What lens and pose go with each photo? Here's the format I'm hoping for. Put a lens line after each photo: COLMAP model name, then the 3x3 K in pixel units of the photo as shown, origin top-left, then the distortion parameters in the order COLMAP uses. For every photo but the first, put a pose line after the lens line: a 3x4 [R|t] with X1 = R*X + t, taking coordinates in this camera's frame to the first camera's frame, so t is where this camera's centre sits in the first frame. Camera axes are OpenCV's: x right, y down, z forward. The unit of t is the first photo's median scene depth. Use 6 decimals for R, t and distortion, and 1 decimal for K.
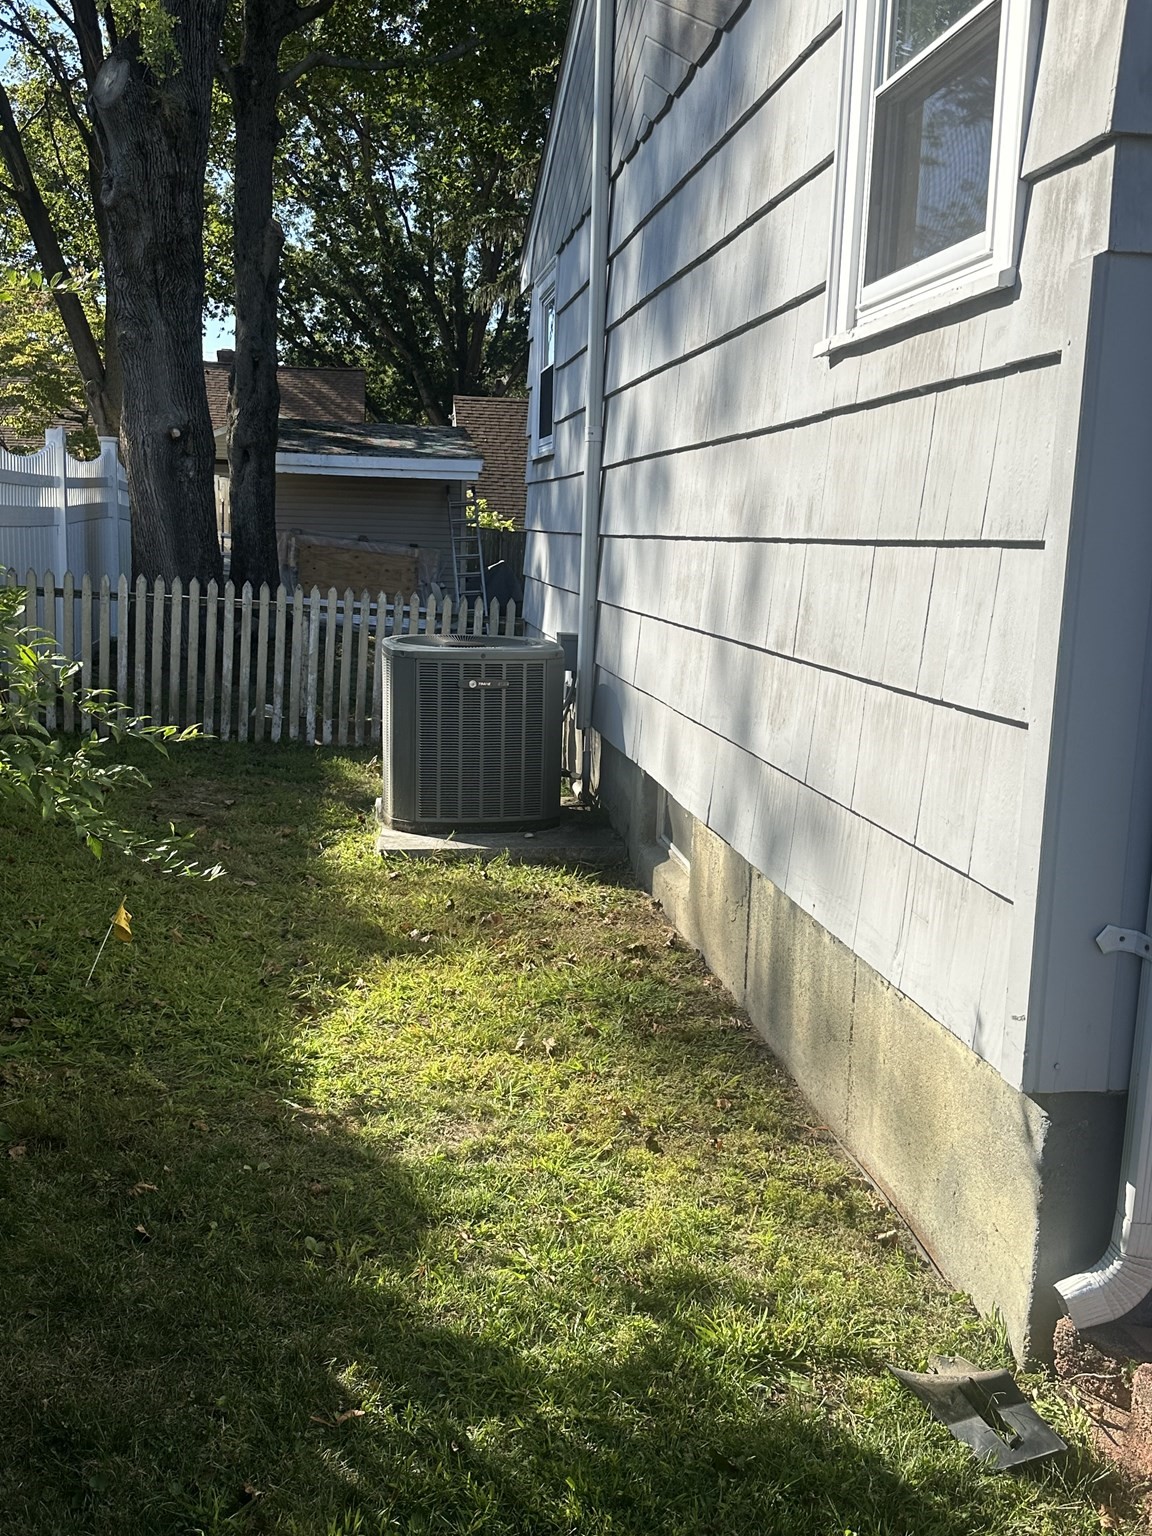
lens RADIAL K [[1390.1, 0, 572.1], [0, 1390.1, 766.9], [0, 0, 1]] dist [0.060343, 0.000413]
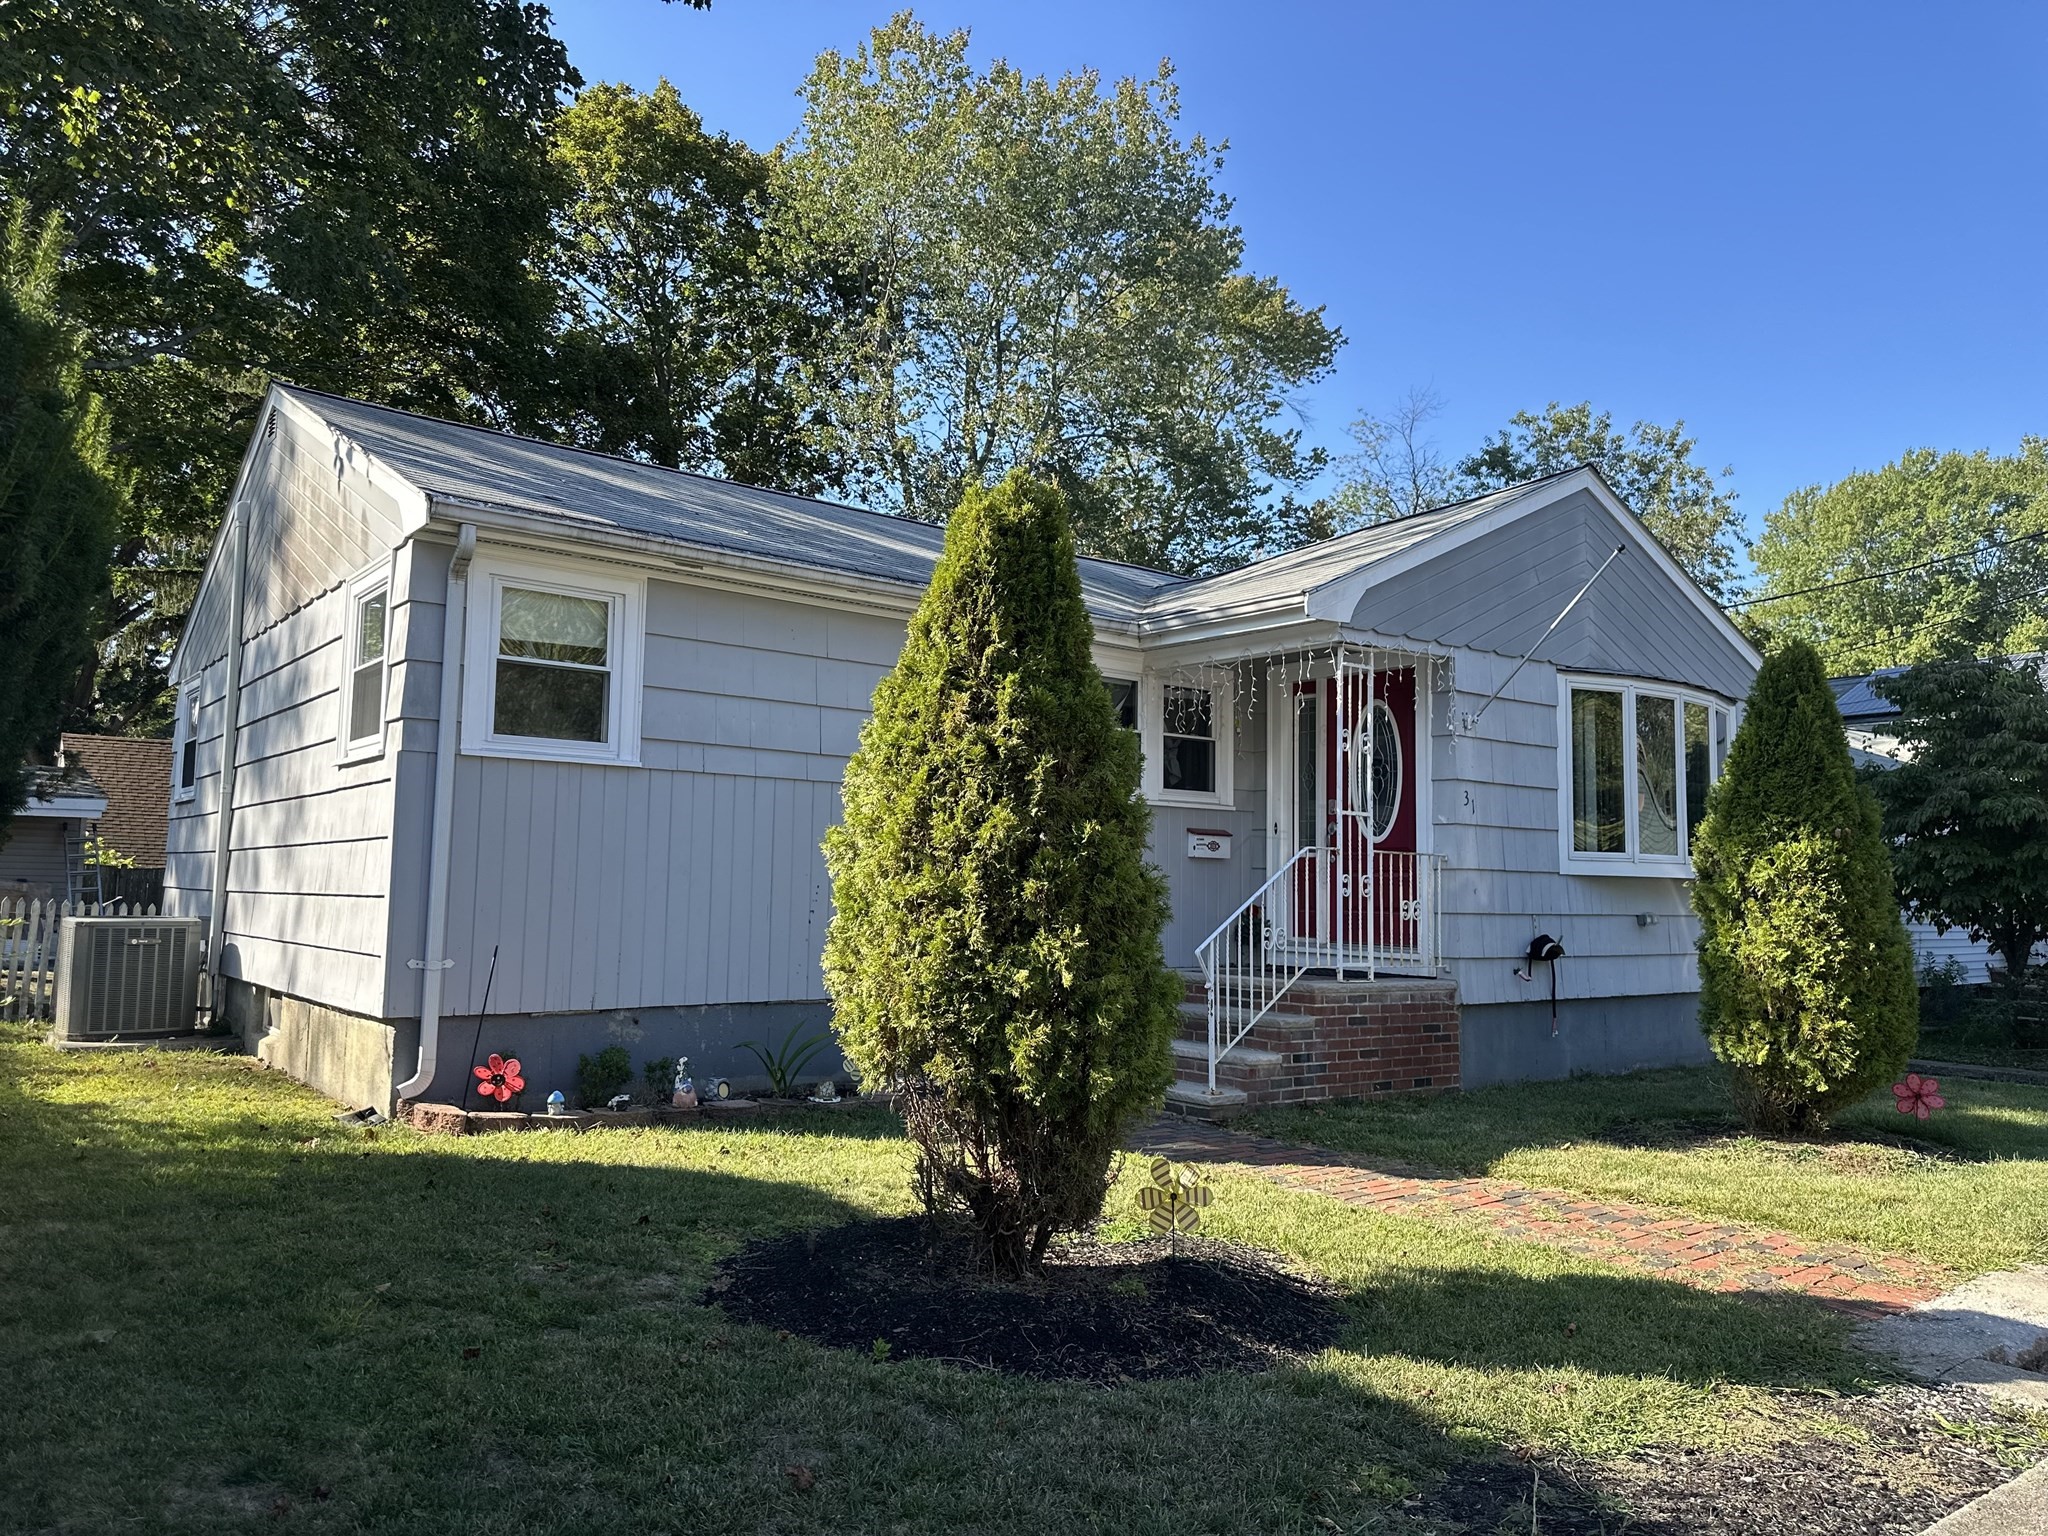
lens RADIAL K [[1451.6, 0, 1015.2], [0, 1451.6, 772.6], [0, 0, 1]] dist [0.011732, -0.013289]
pose [[0.871603, 0.029576, 0.489320, -0.013295], [0.087615, 0.972708, -0.214857, 0.186590], [-0.482320, 0.230142, 0.845223, -0.876318]]
